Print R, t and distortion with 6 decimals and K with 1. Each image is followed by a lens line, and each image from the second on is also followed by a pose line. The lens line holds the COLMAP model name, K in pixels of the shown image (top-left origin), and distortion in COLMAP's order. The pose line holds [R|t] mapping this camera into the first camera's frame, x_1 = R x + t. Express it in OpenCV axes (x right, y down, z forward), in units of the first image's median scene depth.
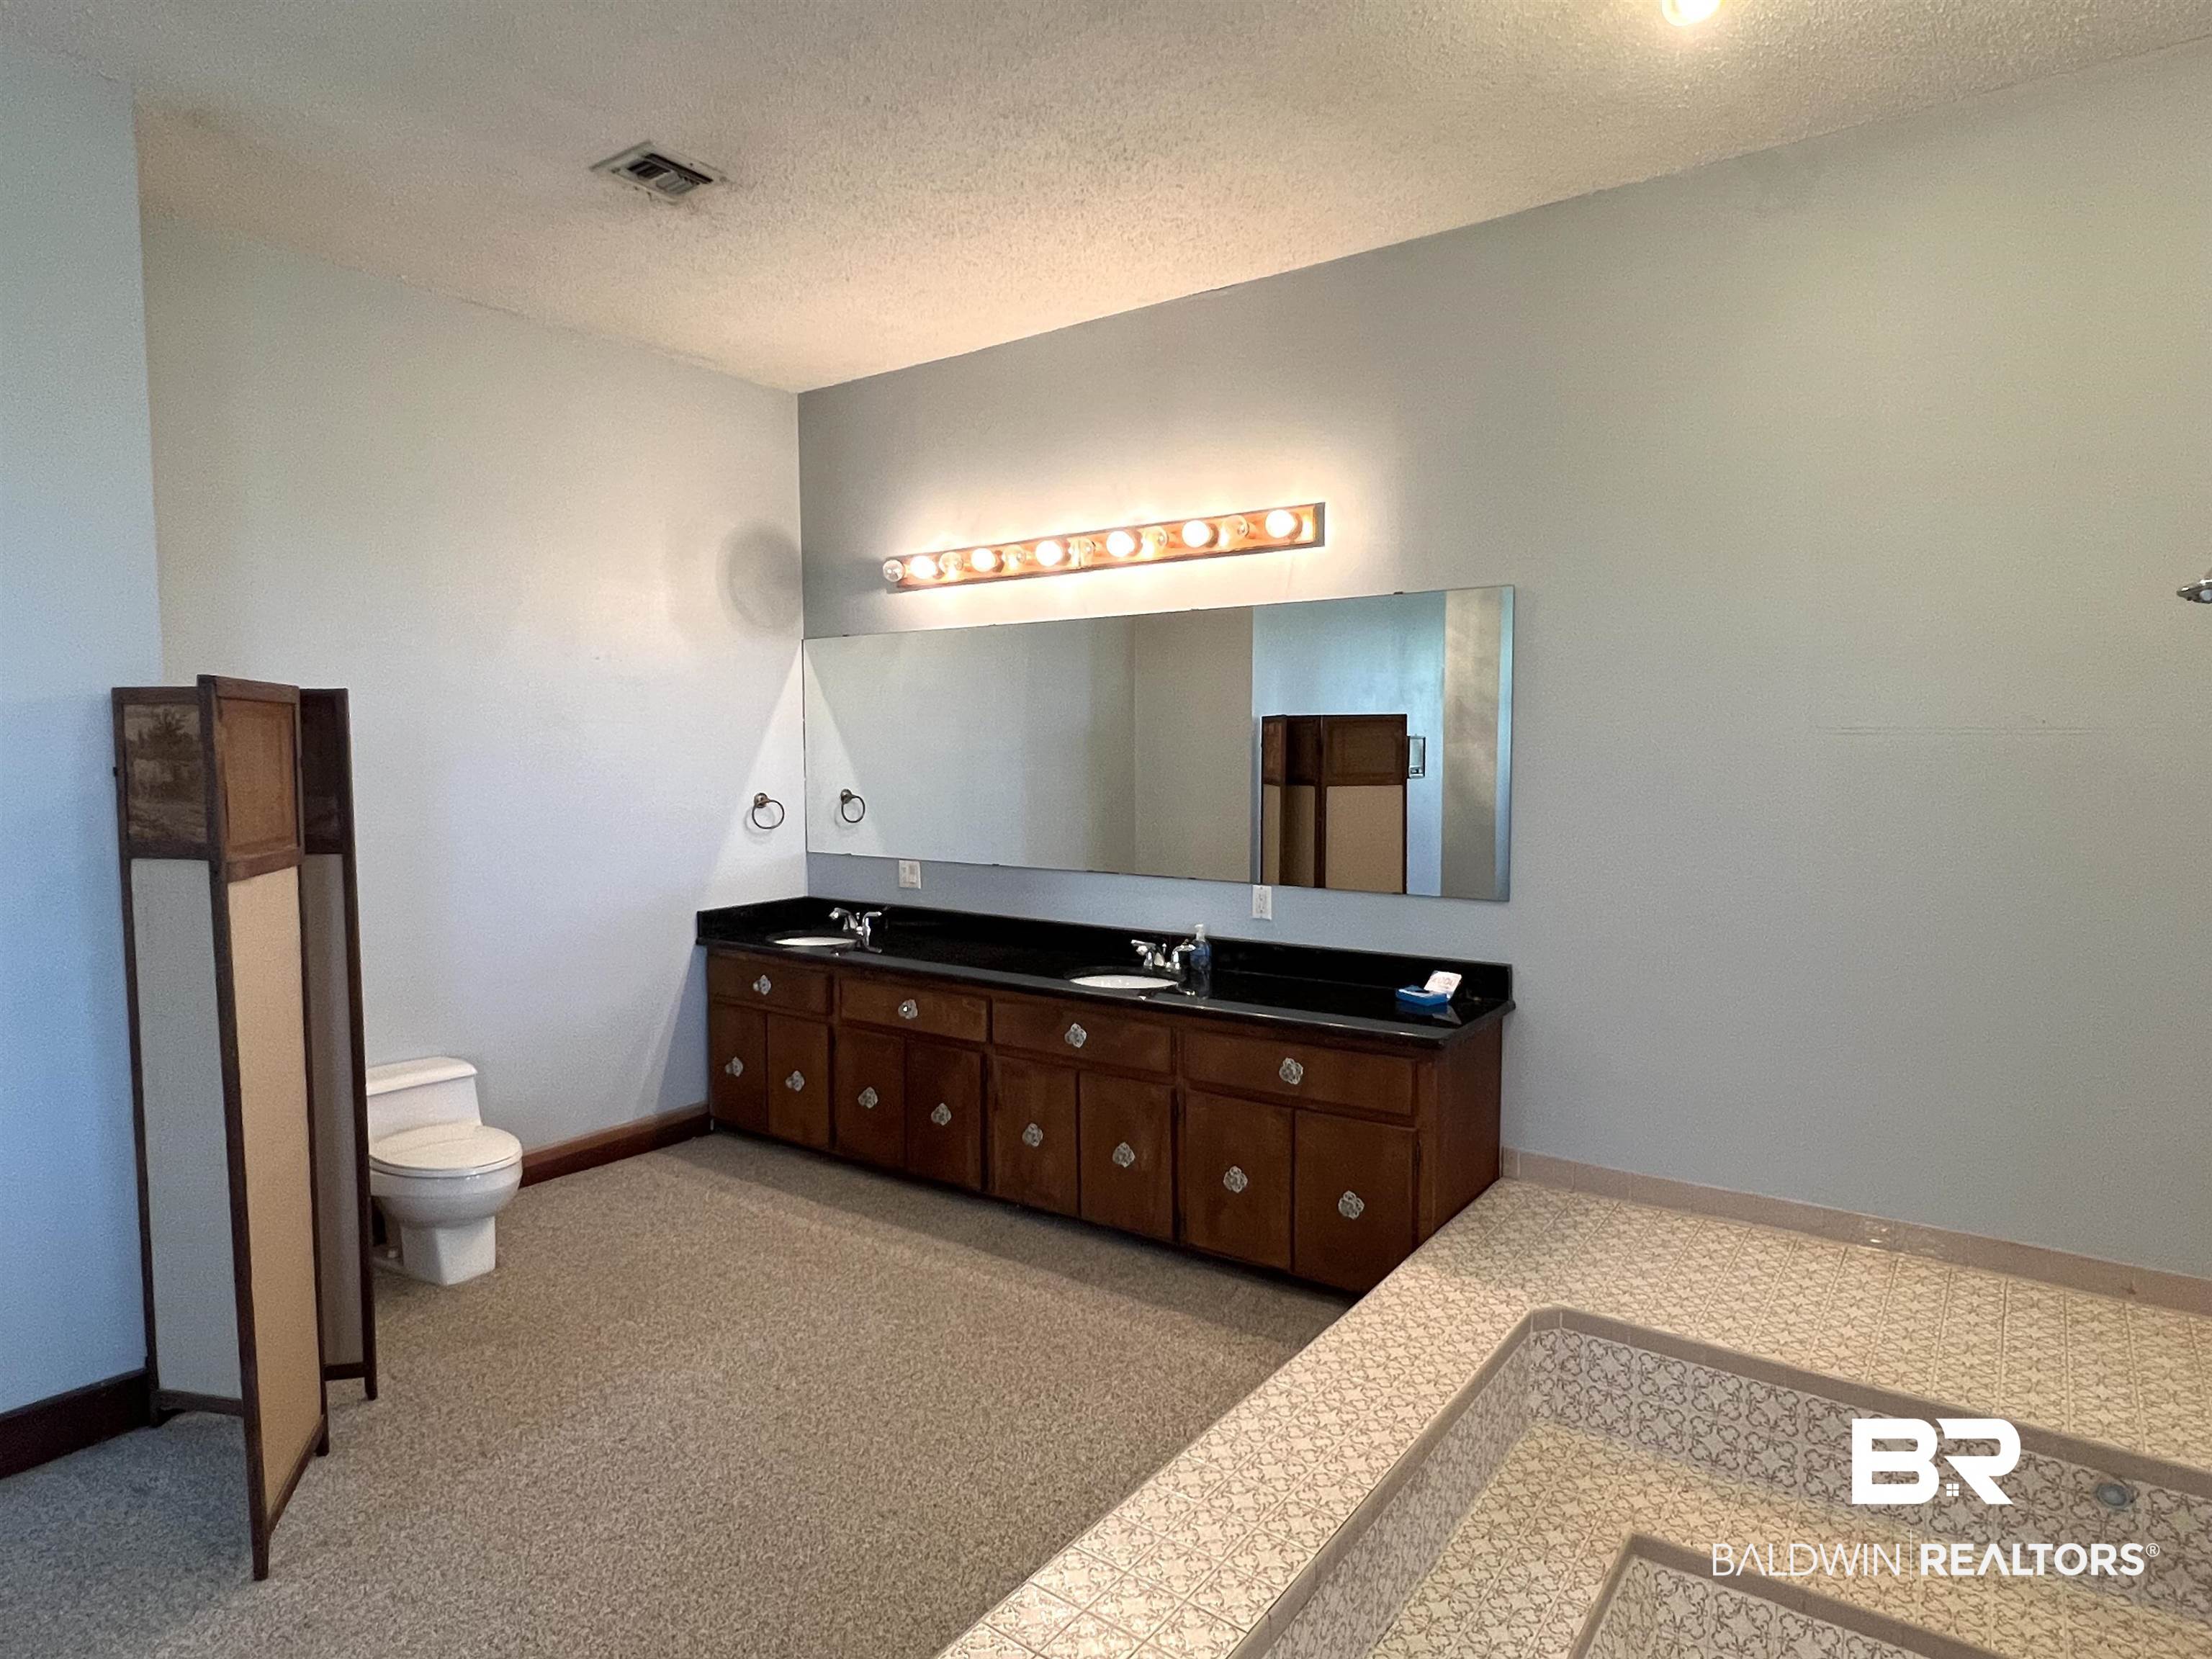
lens RADIAL K [[1261.1, 0, 1097.5], [0, 1261.1, 826.2], [0, 0, 1]] dist [-0.001299, 0.000045]
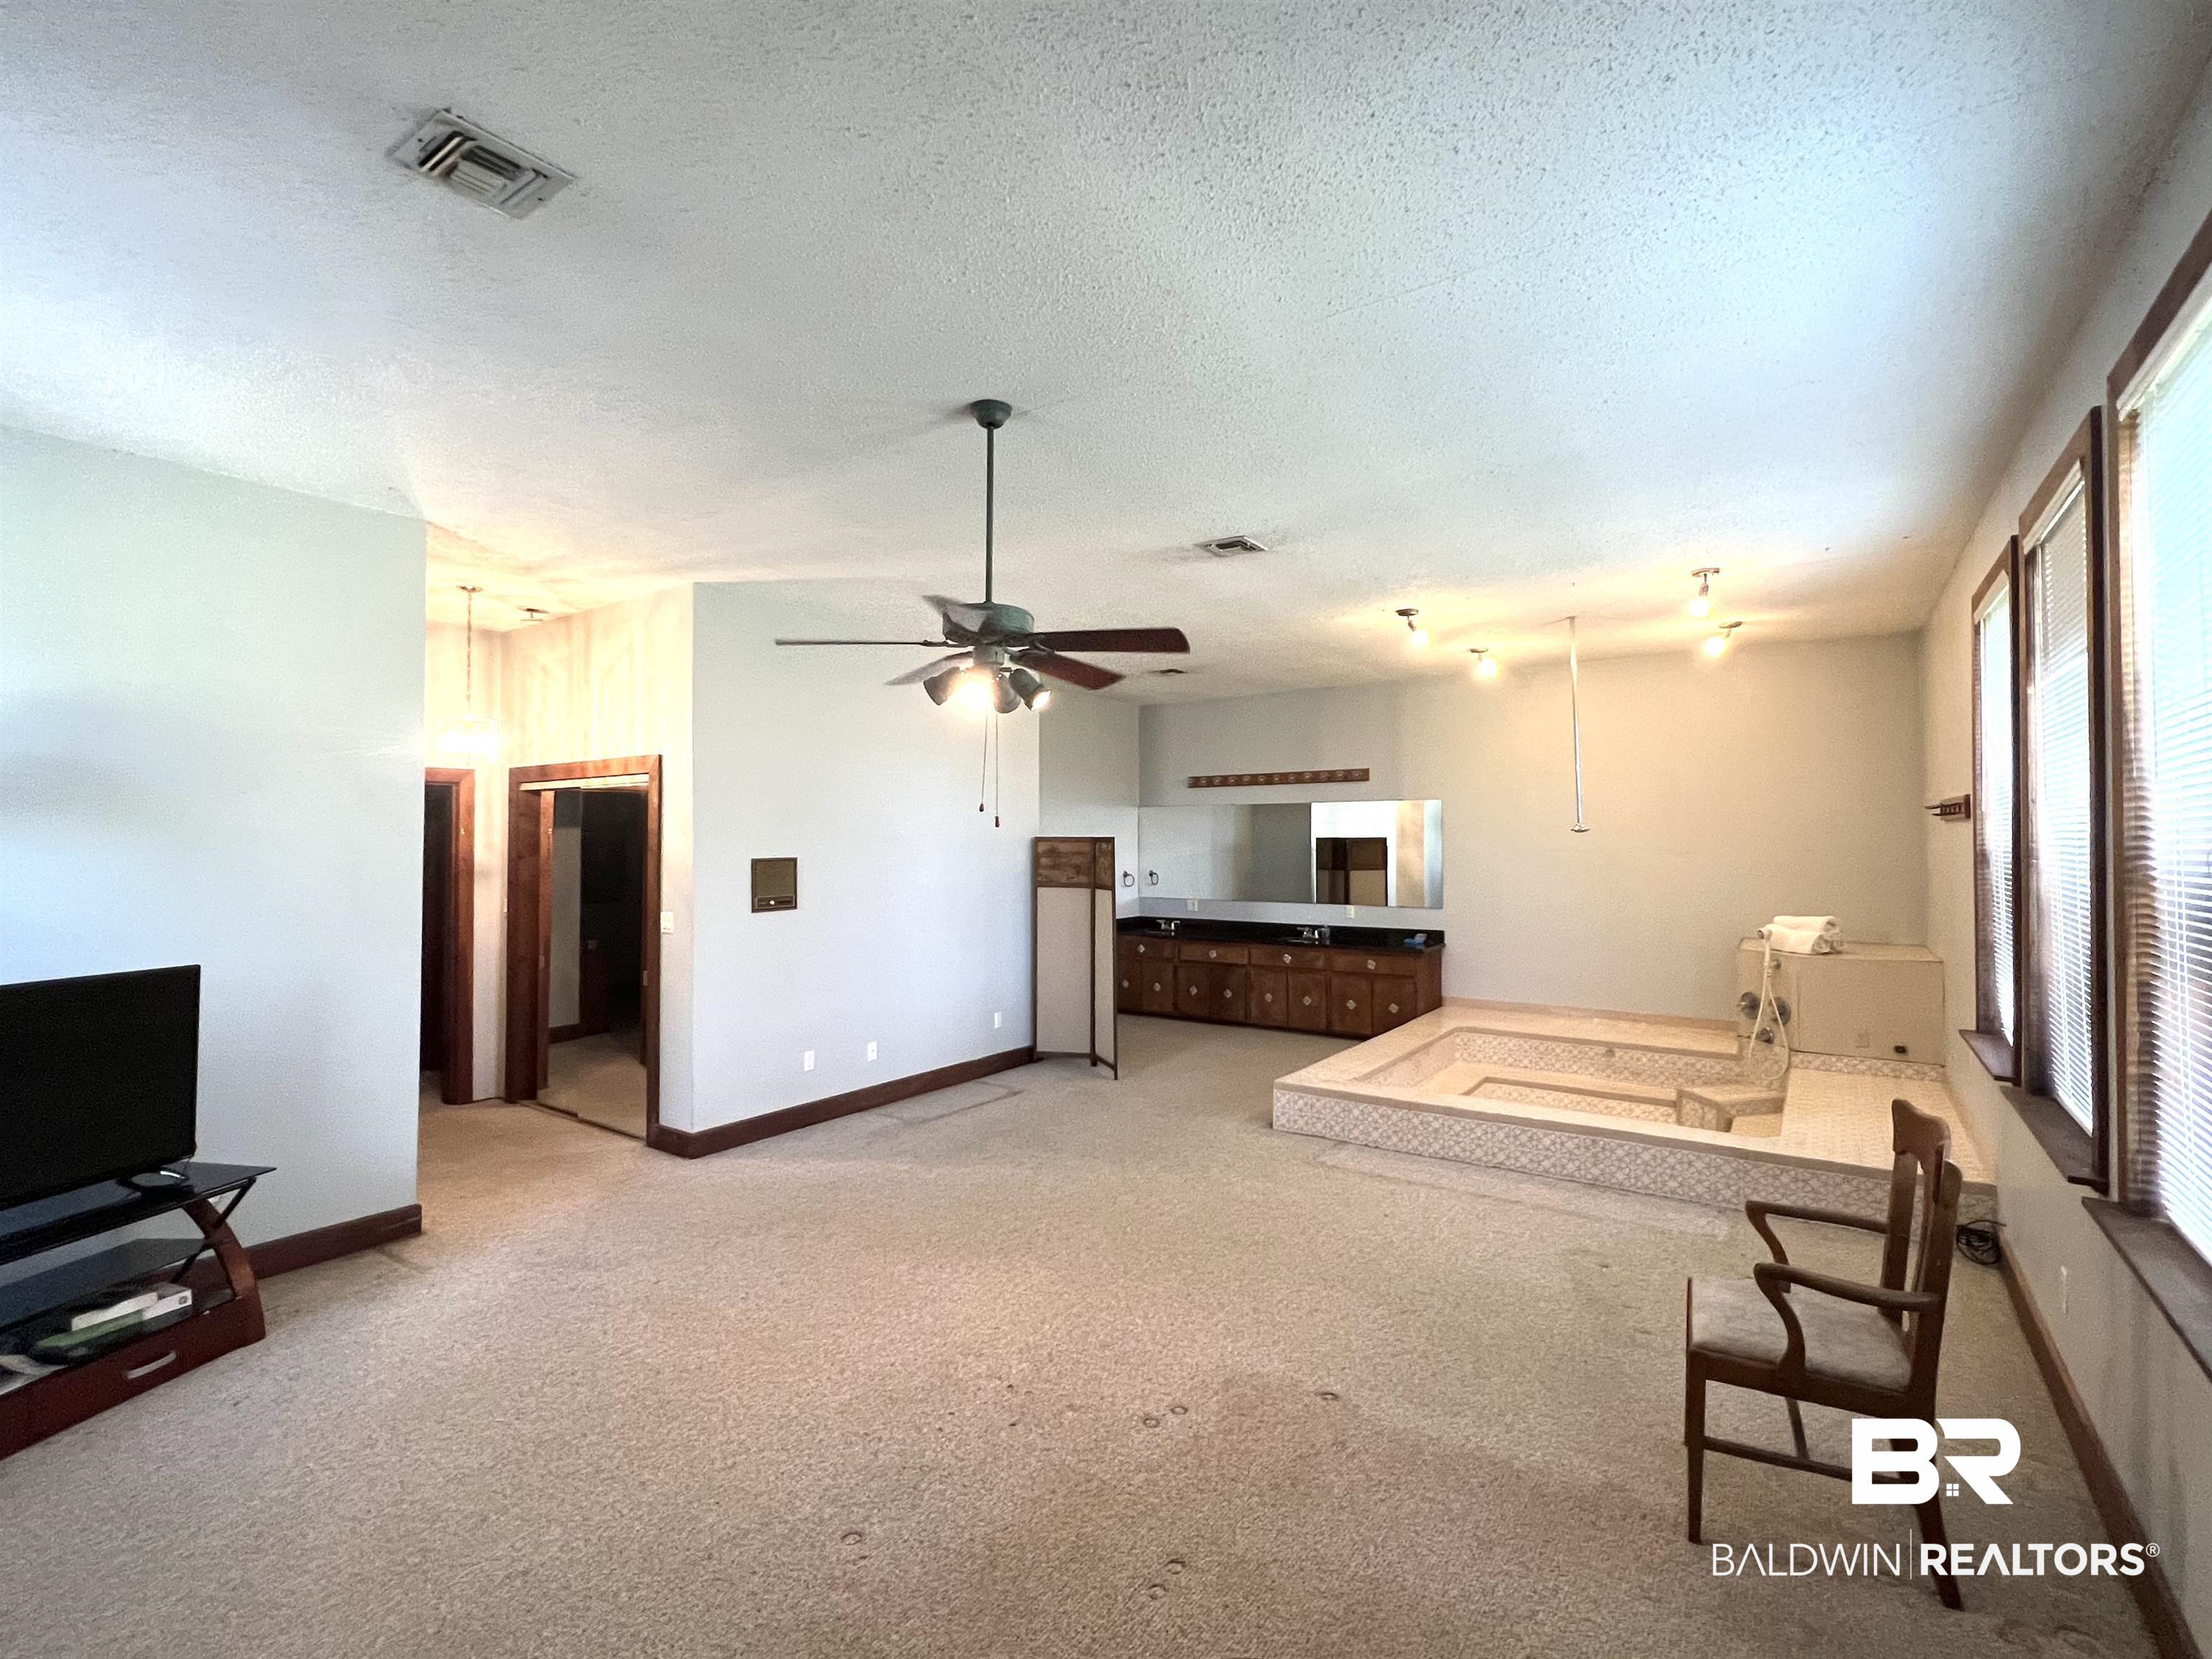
lens RADIAL K [[998.7, 0, 1106.0], [0, 998.7, 829.5], [0, 0, 1]] dist [-0.000672, -0.000044]
pose [[0.999901, 0.003615, 0.013617, -0.399867], [-0.002529, 0.996878, -0.078922, 0.052282], [-0.013860, 0.078880, 0.996788, -1.074842]]
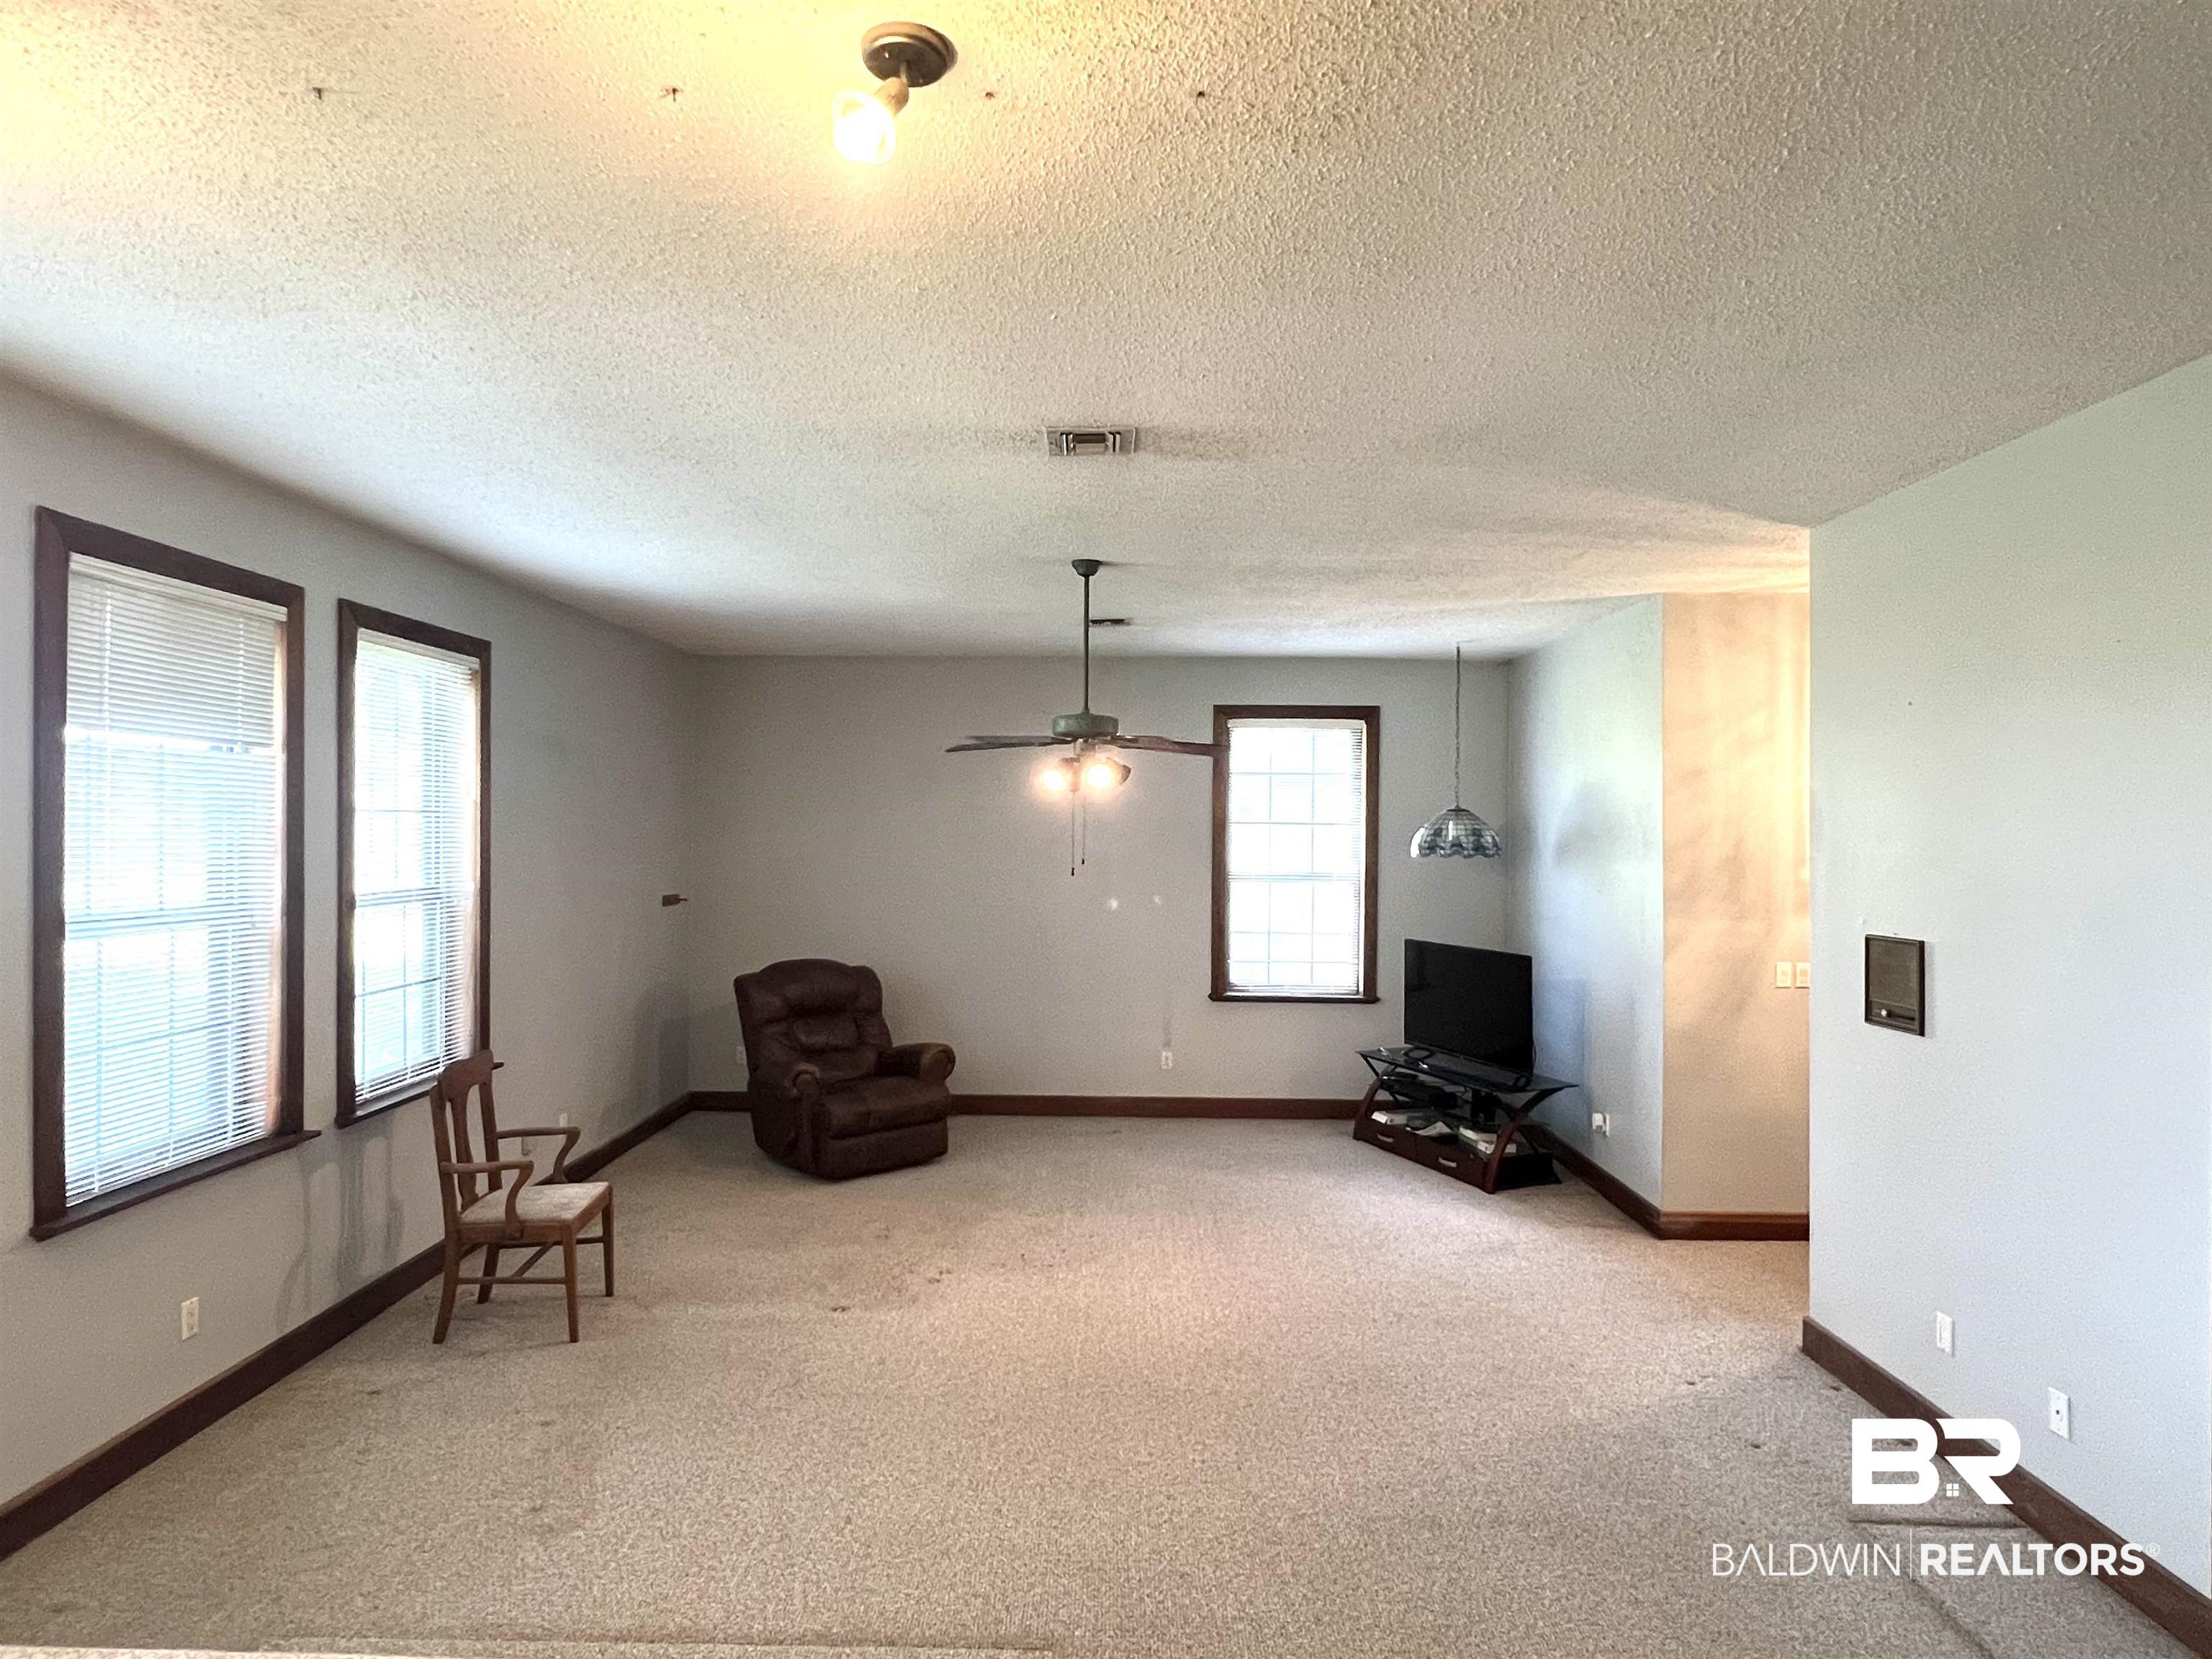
lens RADIAL K [[1261.1, 0, 1097.5], [0, 1261.1, 826.2], [0, 0, 1]] dist [-0.001299, 0.000045]
pose [[-0.818557, -0.004835, -0.574404, 0.205385], [-0.043928, 0.997563, 0.054203, -0.115693], [0.572743, 0.069600, -0.816775, 0.603300]]
